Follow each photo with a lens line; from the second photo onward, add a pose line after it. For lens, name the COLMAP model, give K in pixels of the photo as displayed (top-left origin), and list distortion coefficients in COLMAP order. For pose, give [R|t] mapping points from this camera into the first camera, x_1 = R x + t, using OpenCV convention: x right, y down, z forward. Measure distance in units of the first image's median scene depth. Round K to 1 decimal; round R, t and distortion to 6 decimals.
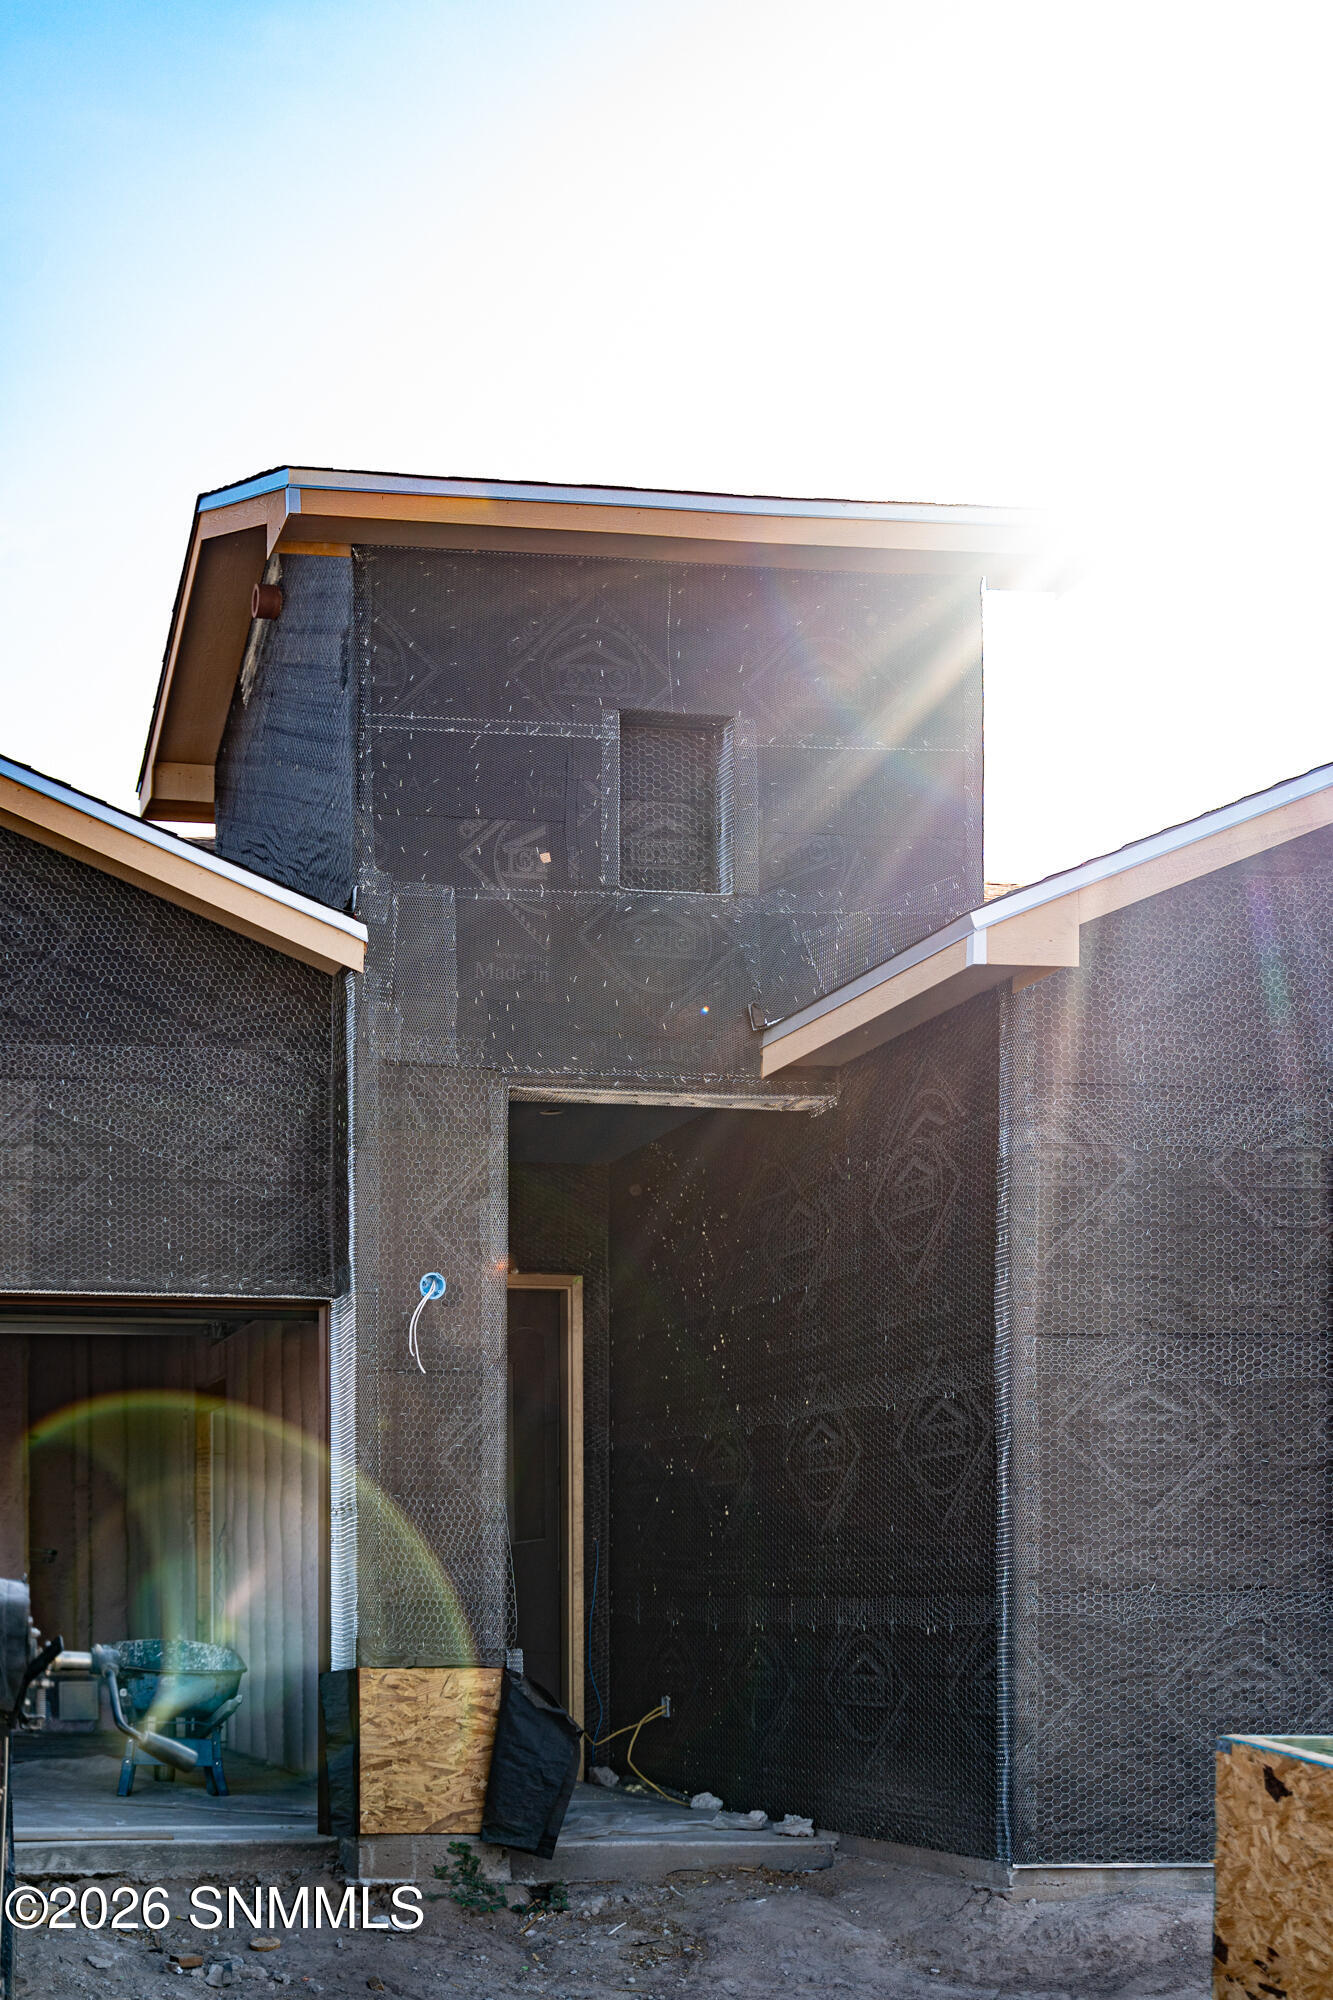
lens RADIAL K [[2658.8, 0, 416.4], [0, 2658.8, 1527.0], [0, 0, 1]] dist [0.004631, 0.024340]
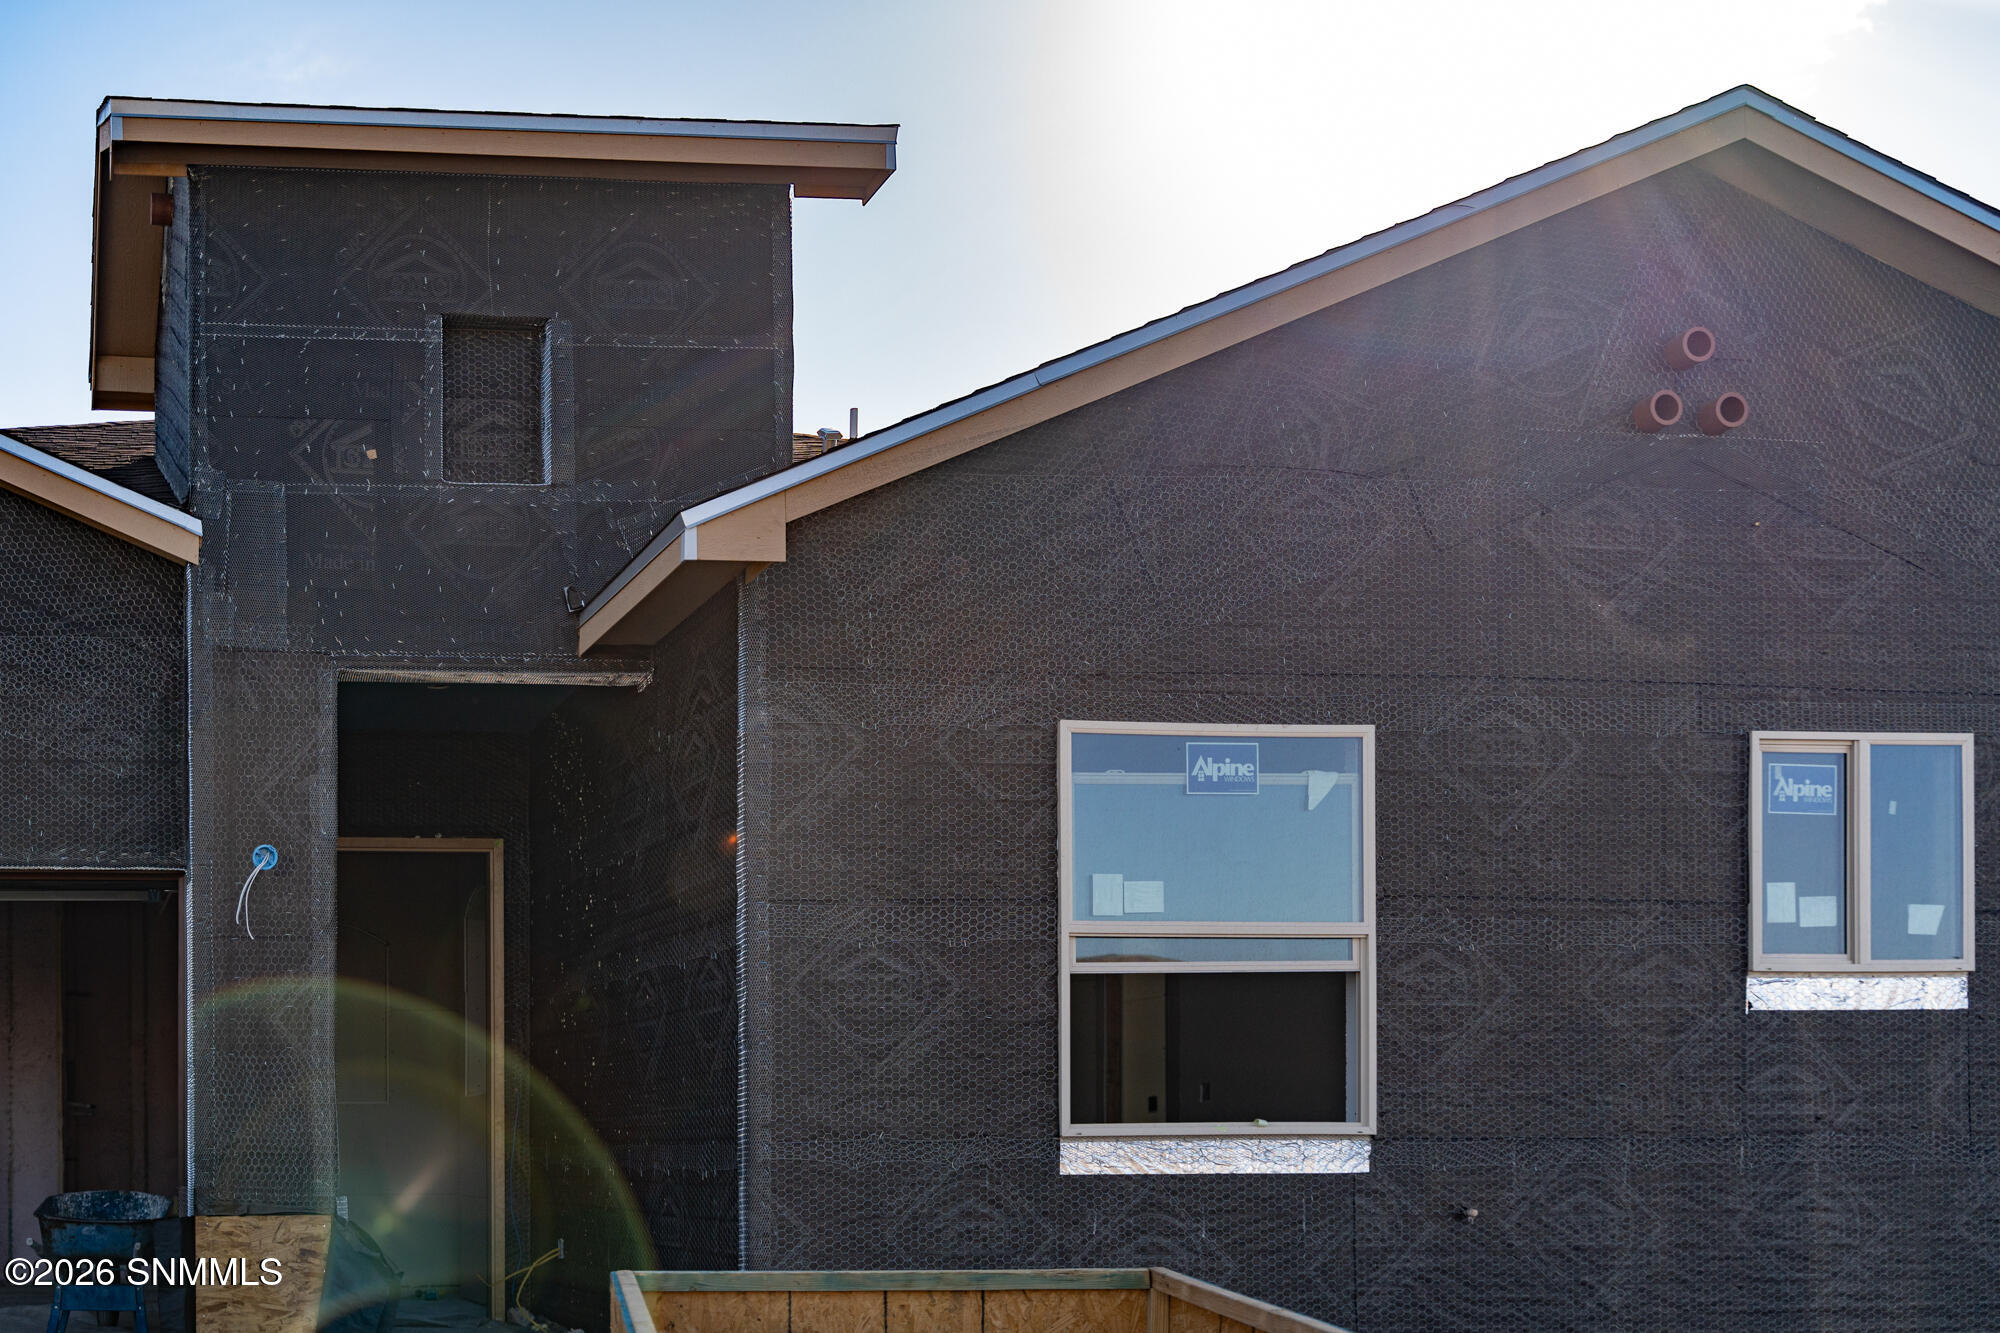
lens RADIAL K [[2658.8, 0, 992.9], [0, 2658.8, 1010.3], [0, 0, 1]] dist [0.004631, 0.024340]
pose [[0.999656, -0.012060, -0.023287, 0.319611], [0.011935, 0.999914, -0.005498, -0.019685], [0.023351, 0.005219, 0.999714, -0.060052]]
